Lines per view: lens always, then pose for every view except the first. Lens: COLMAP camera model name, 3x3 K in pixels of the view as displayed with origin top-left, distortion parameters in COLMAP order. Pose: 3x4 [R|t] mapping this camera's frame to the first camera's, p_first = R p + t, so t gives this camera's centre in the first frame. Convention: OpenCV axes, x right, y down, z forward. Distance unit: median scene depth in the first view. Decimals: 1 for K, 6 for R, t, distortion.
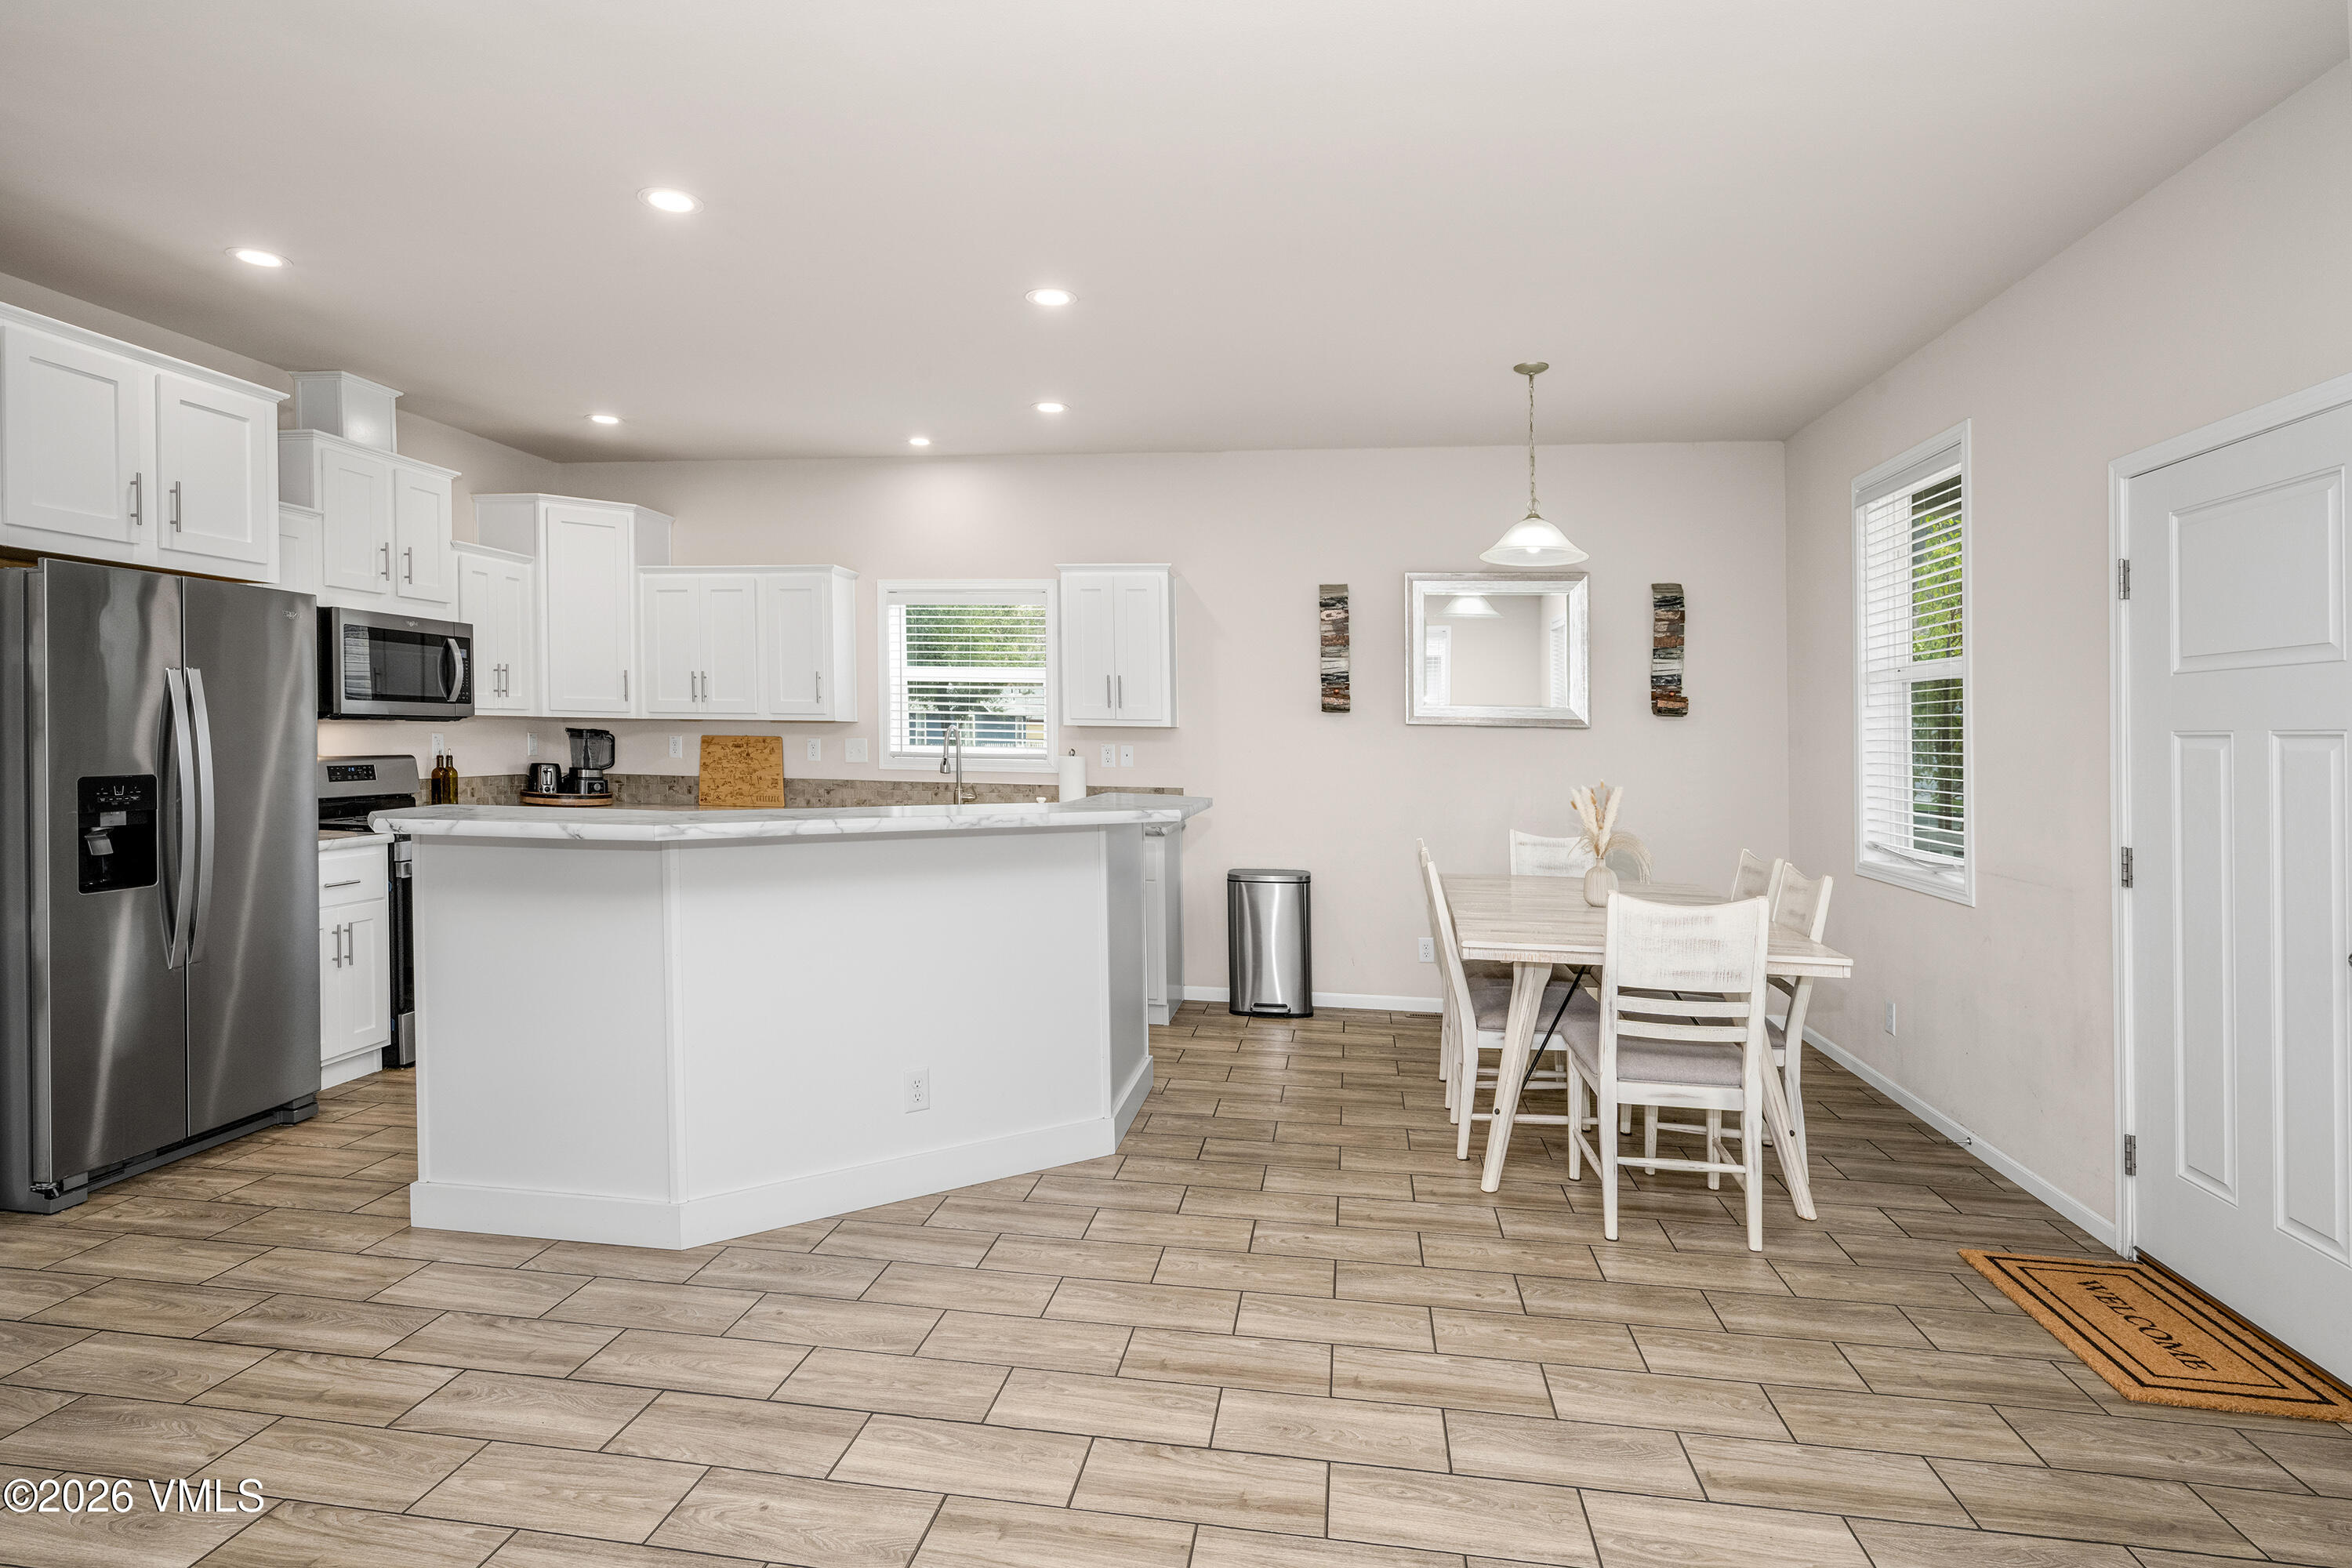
lens RADIAL K [[1178.7, 0, 1163.6], [0, 1178.7, 724.7], [0, 0, 1]] dist [-0.002875, -0.001081]
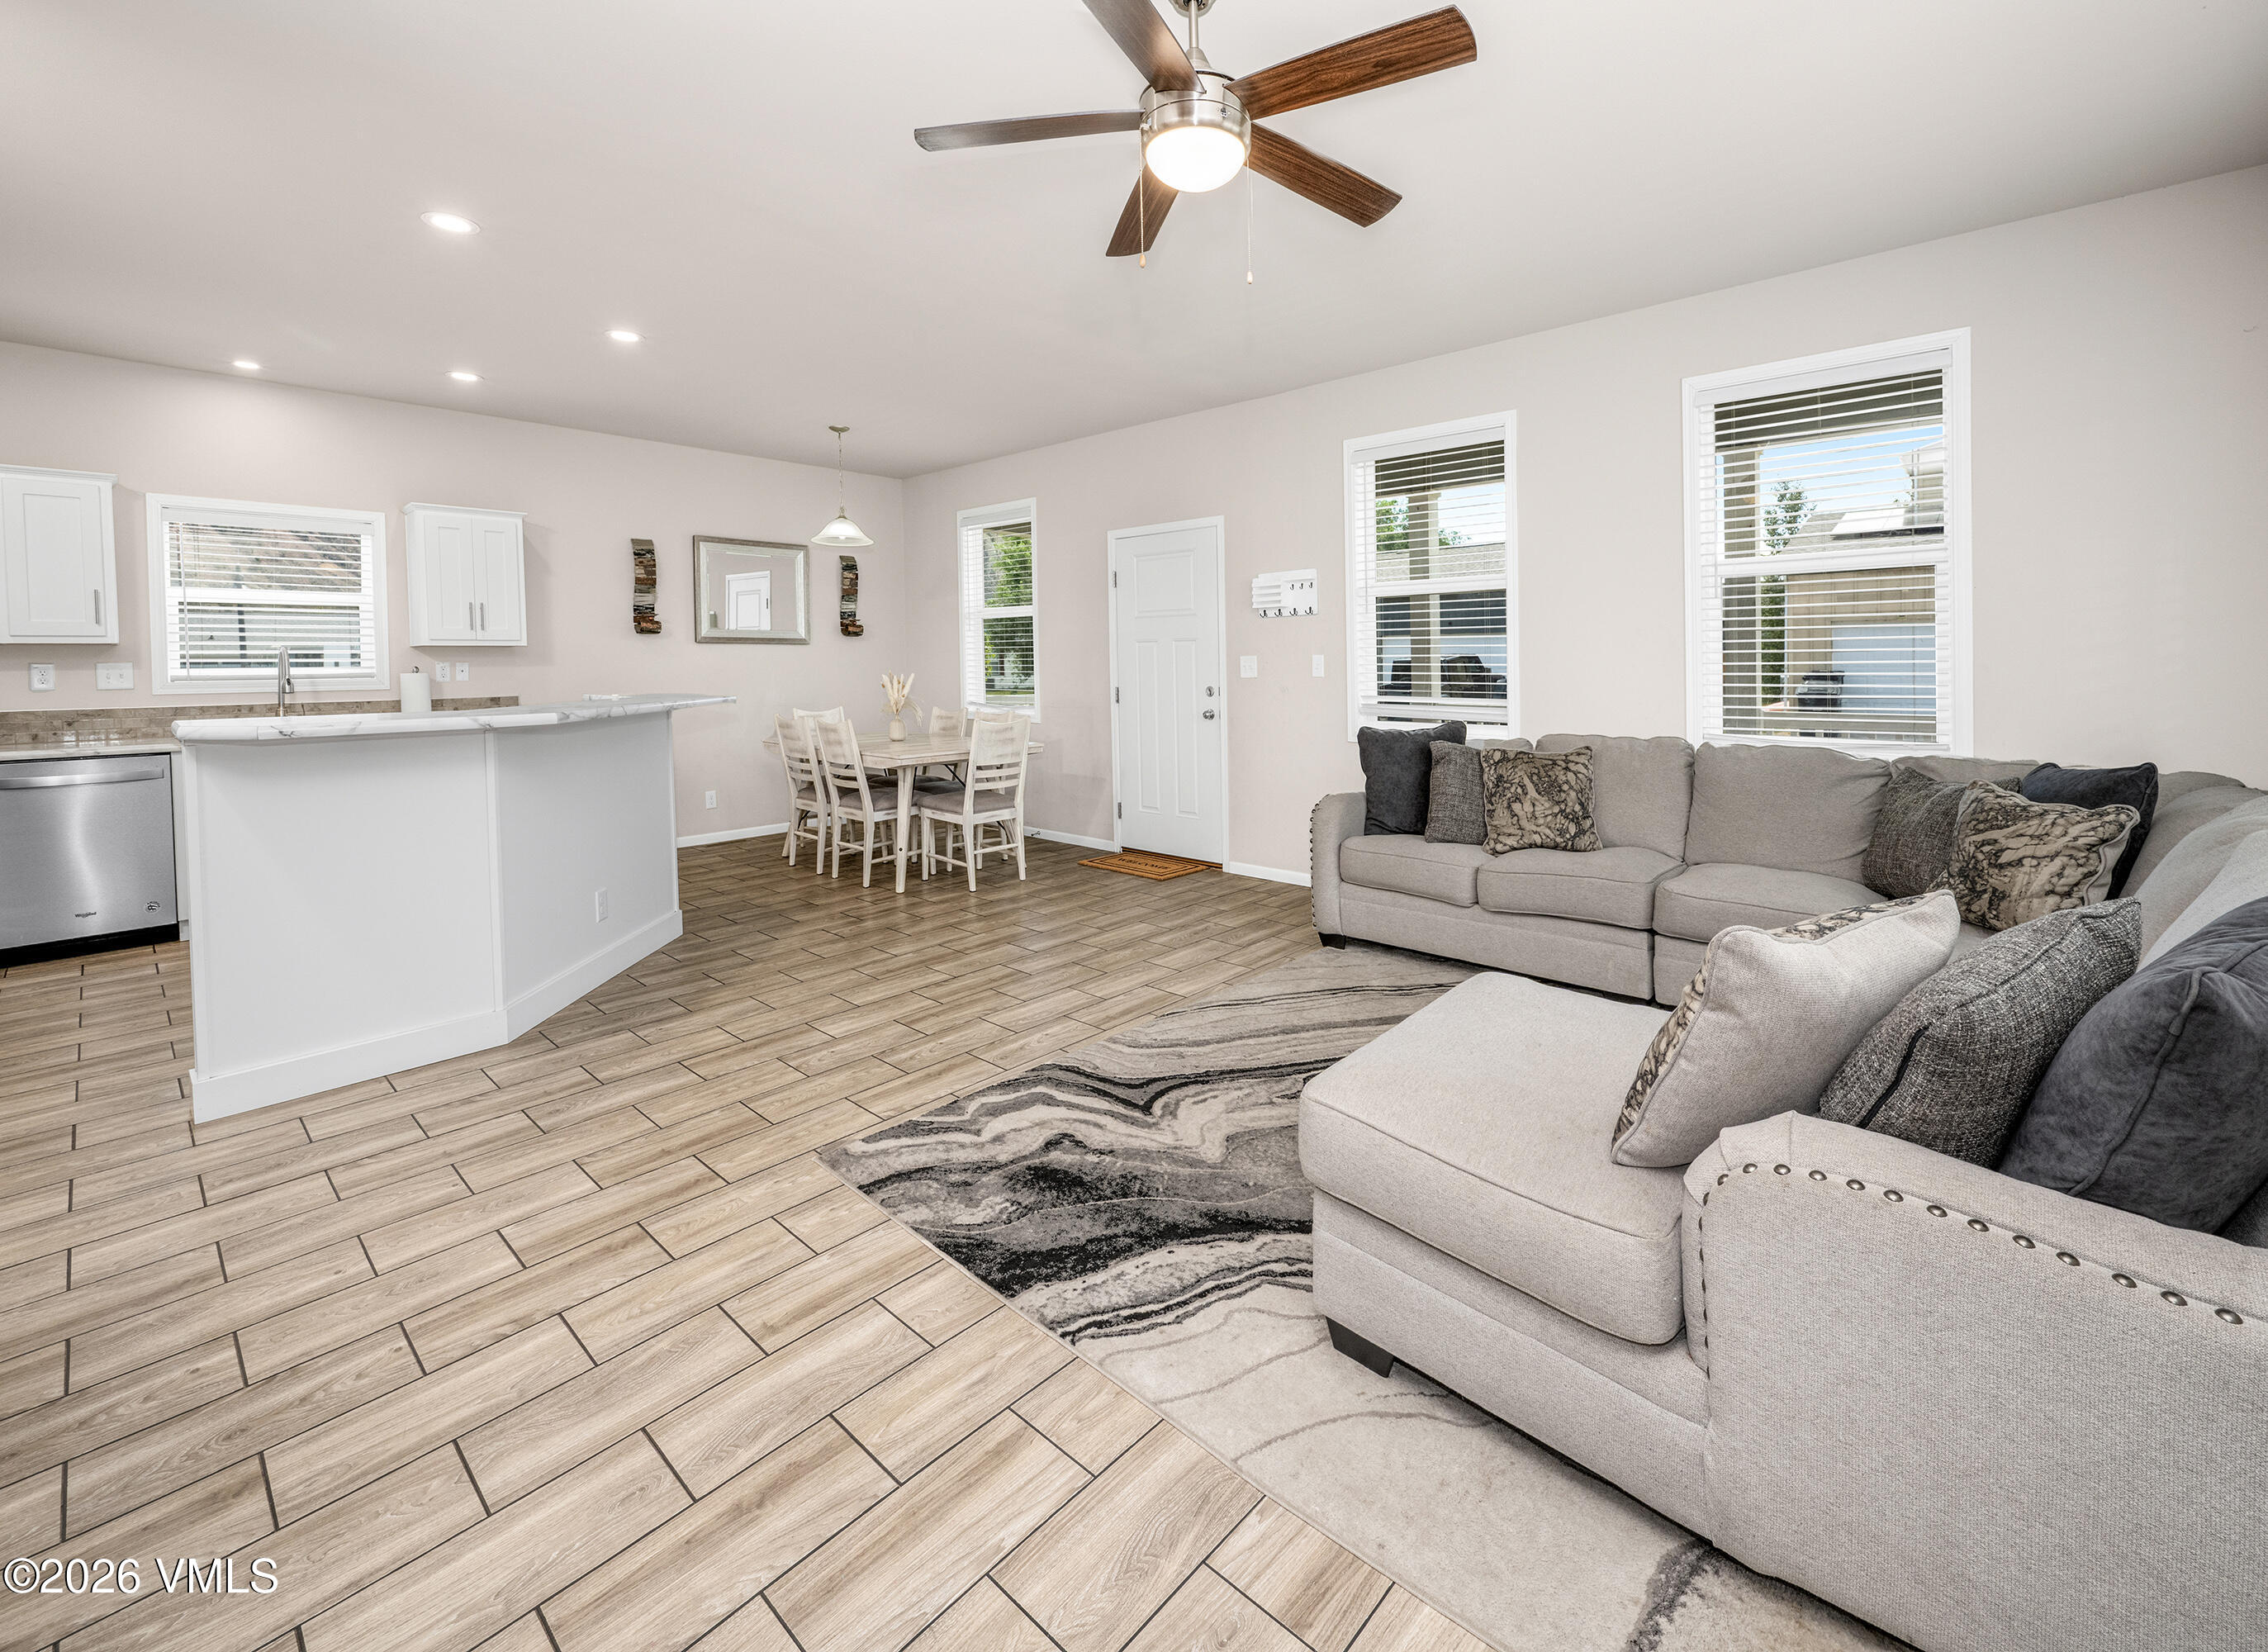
lens RADIAL K [[982.3, 0, 1130.5], [0, 982.3, 732.2], [0, 0, 1]] dist [-0.000068, -0.009906]
pose [[0.561209, -0.081934, 0.823609, -0.462504], [0.004180, 0.995356, 0.096171, -0.004128], [-0.827663, -0.050529, 0.558946, -0.099420]]
